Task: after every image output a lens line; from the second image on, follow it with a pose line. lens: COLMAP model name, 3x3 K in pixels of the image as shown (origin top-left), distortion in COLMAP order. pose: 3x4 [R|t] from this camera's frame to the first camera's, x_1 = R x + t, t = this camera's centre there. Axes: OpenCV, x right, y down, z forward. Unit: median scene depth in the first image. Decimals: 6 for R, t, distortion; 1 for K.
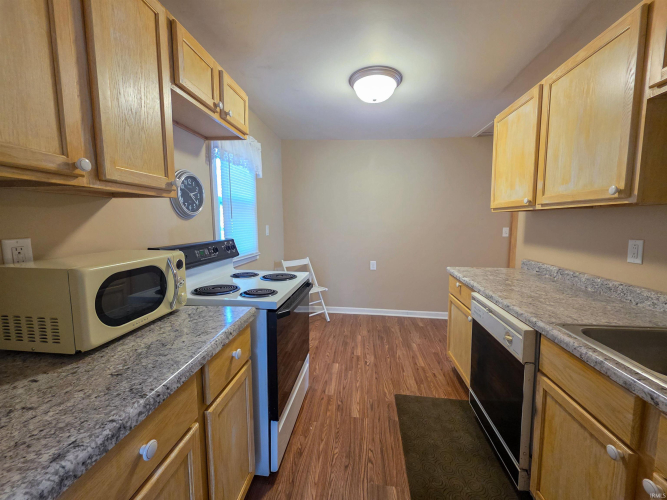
lens RADIAL K [[274.0, 0, 330.2], [0, 274.0, 248.0], [0, 0, 1]] dist [-0.000777, -0.000248]
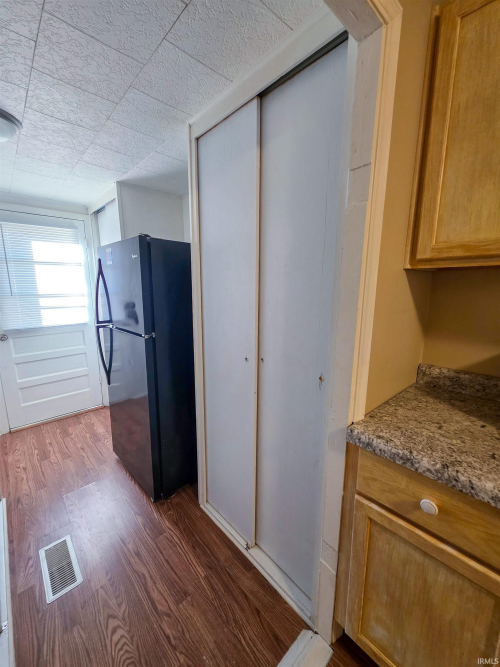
lens RADIAL K [[269.3, 0, 250.0], [0, 269.3, 333.5], [0, 0, 1]] dist [0.000470, -0.000154]
pose [[-0.650653, 0.139834, -0.746390, 0.210791], [-0.068619, 0.968052, 0.241179, -0.067745], [0.756269, 0.208140, -0.620270, 0.367011]]
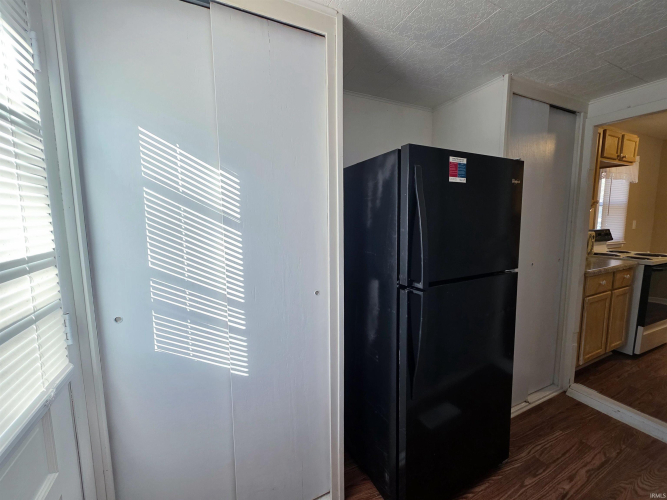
lens RADIAL K [[274.0, 0, 330.2], [0, 274.0, 248.0], [0, 0, 1]] dist [-0.000777, -0.000248]
pose [[0.533417, 0.094333, -0.840575, 0.153200], [-0.074496, 0.995139, 0.064405, 0.120476], [0.842565, 0.028265, 0.537852, -1.524033]]
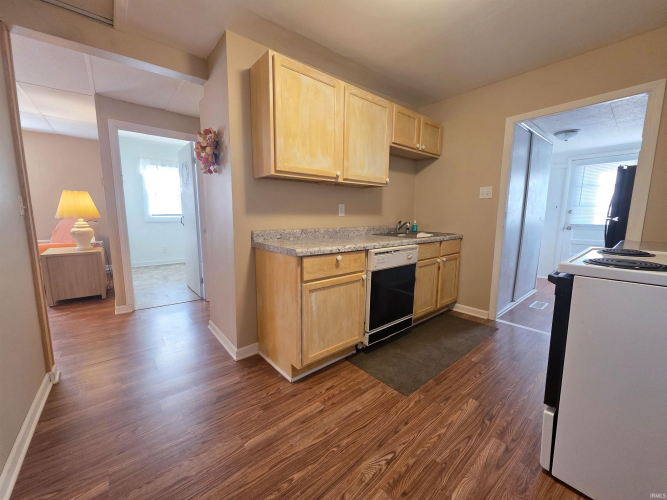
lens RADIAL K [[269.3, 0, 330.2], [0, 269.3, 249.2], [0, 0, 1]] dist [0.000470, -0.000154]
pose [[-0.733123, -0.091297, 0.673940, -0.127471], [0.063708, 0.977372, 0.201706, -0.091827], [-0.677105, 0.190811, -0.710718, 2.101296]]
